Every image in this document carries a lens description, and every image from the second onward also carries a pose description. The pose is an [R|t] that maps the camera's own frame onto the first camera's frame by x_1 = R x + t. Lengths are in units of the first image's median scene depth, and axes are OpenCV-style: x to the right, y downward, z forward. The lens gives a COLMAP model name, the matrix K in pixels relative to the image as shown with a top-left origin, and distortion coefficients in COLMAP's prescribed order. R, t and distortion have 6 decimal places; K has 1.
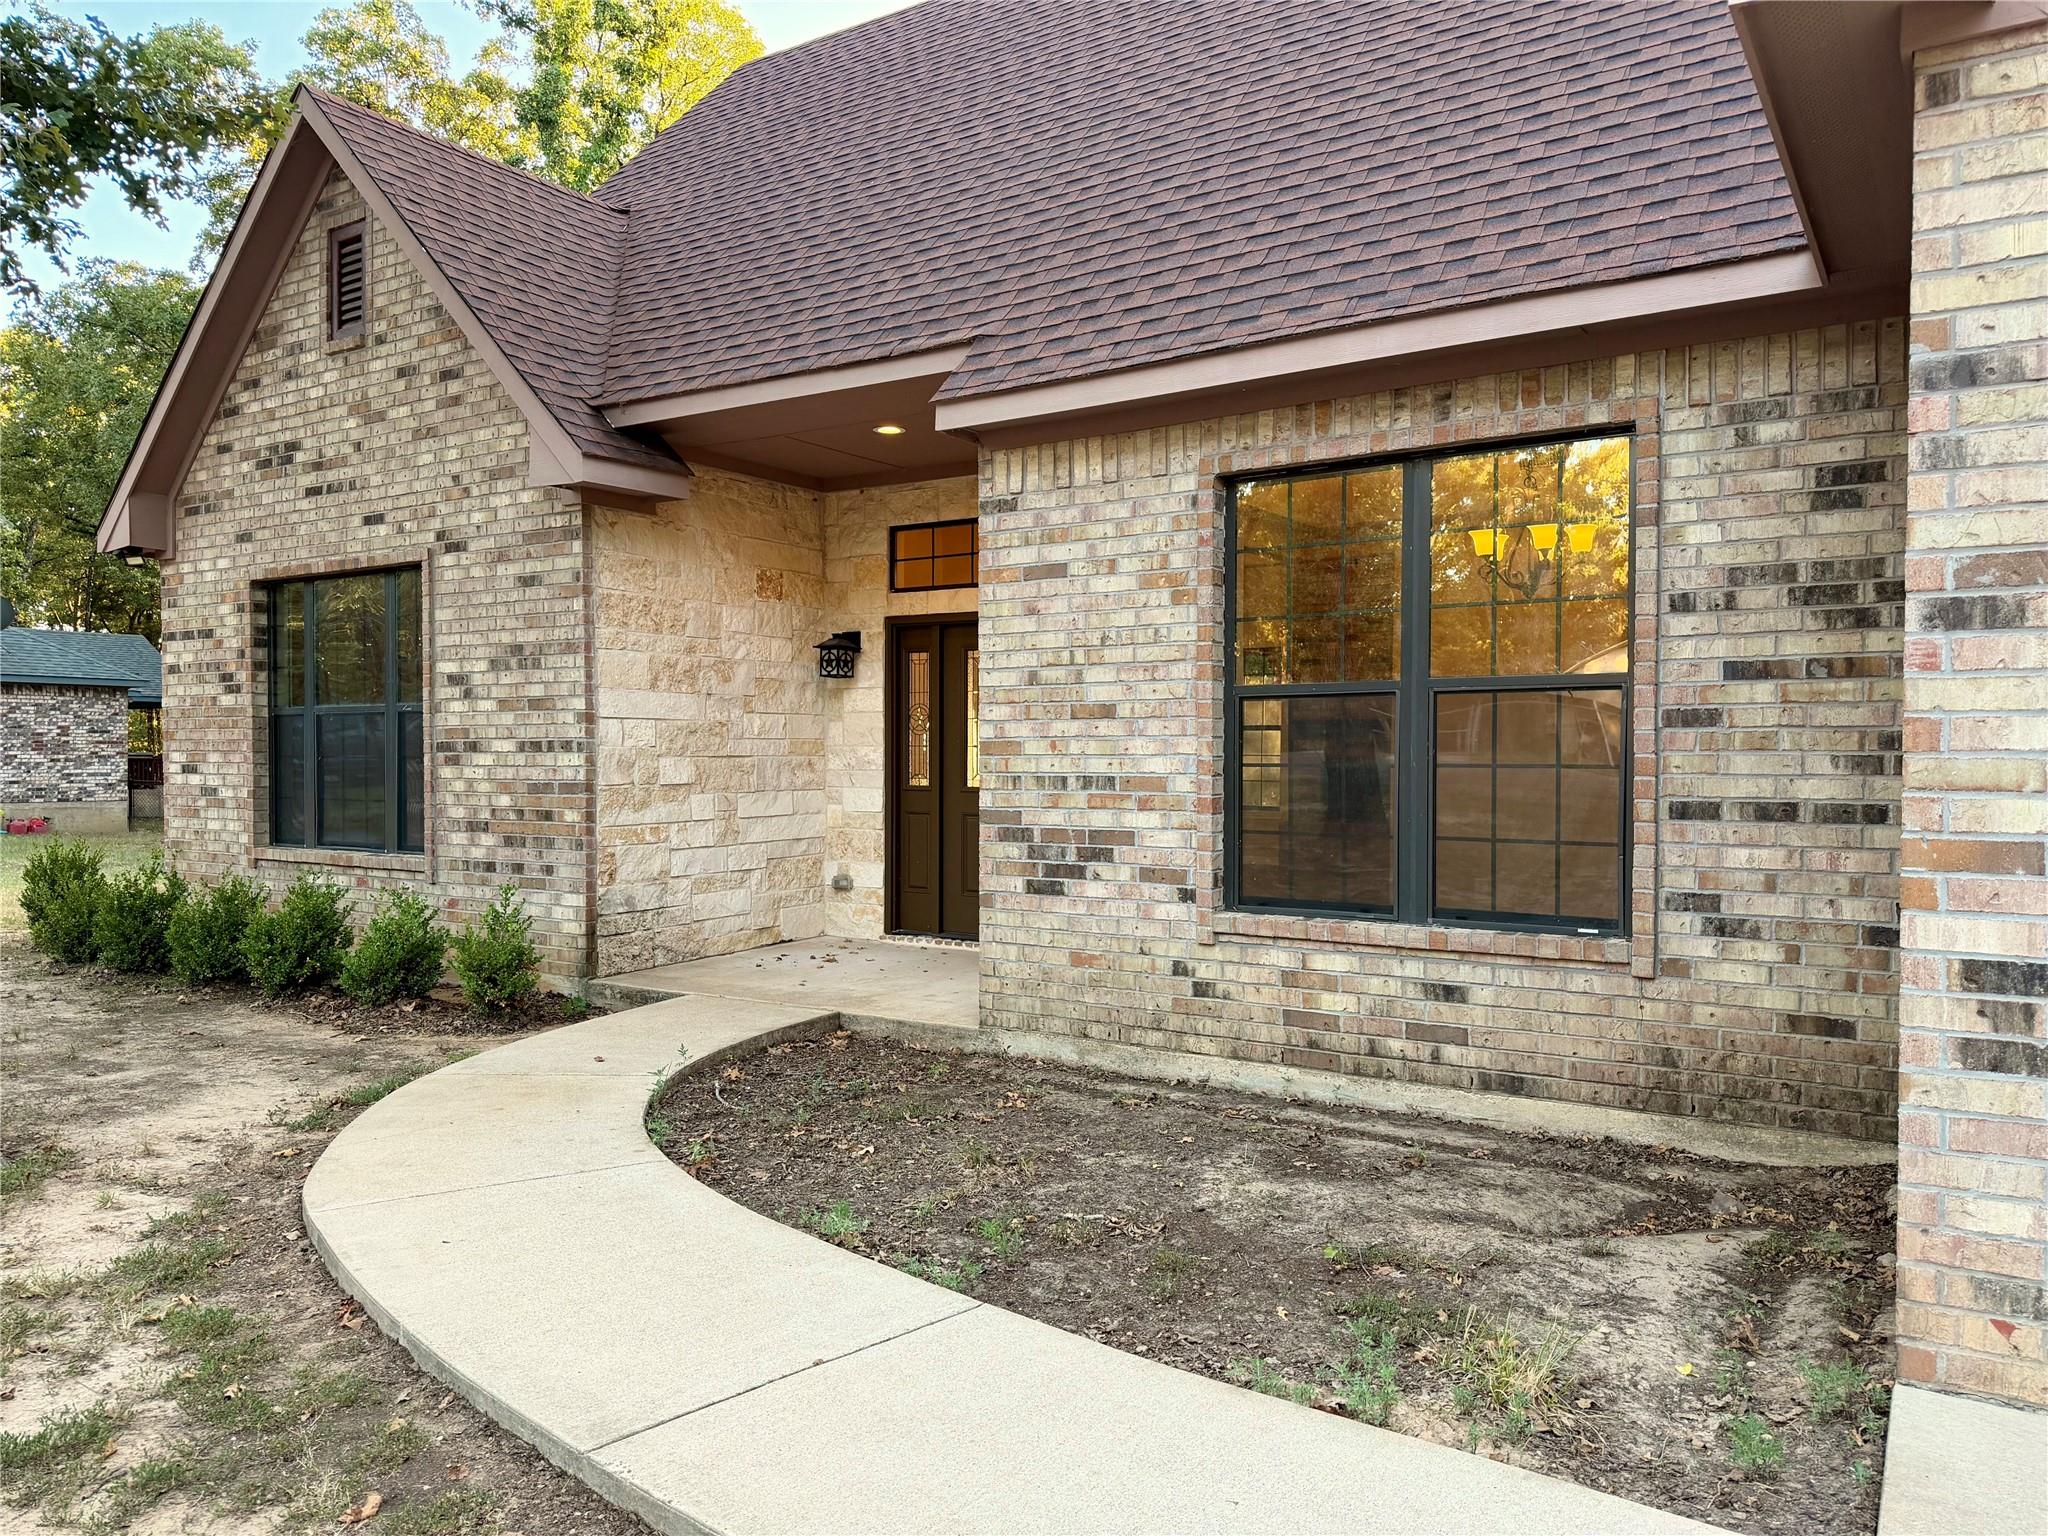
lens RADIAL K [[1422.1, 0, 1024.0], [0, 1422.1, 768.0], [0, 0, 1]] dist [0.008938, -0.019154]
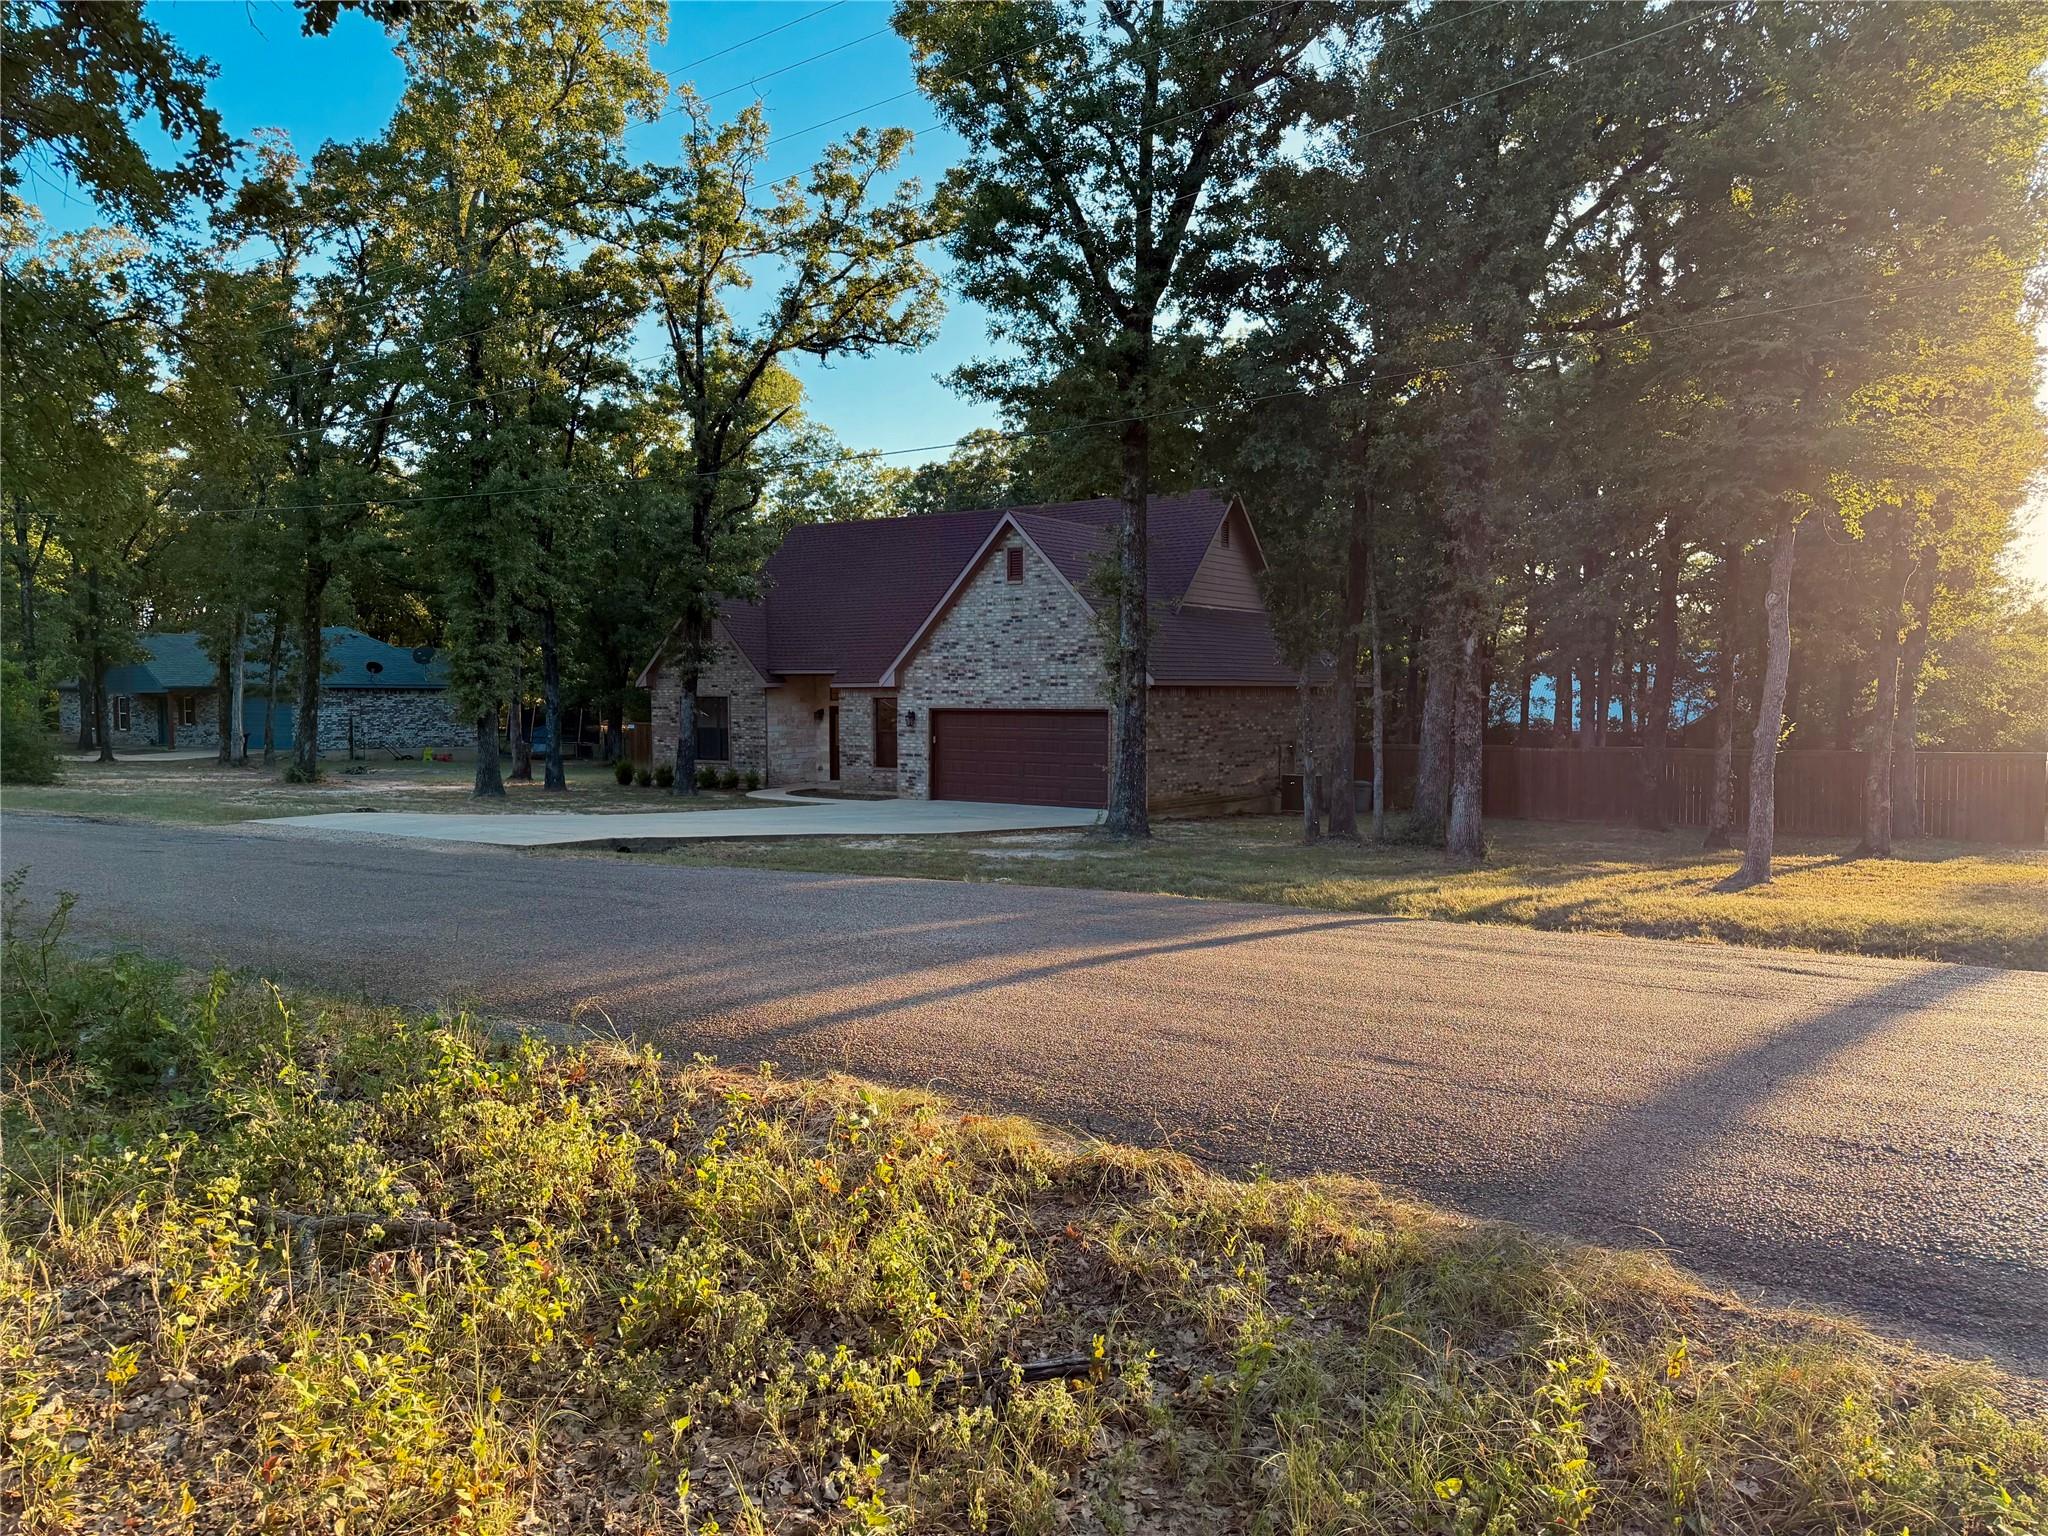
lens RADIAL K [[1422.1, 0, 1024.0], [0, 1422.1, 768.0], [0, 0, 1]] dist [0.008938, -0.019154]
pose [[0.999497, 0.001089, -0.031687, 0.730813], [0.000189, 0.999188, 0.040291, -0.107950], [0.031706, -0.040277, 0.998685, -3.828834]]
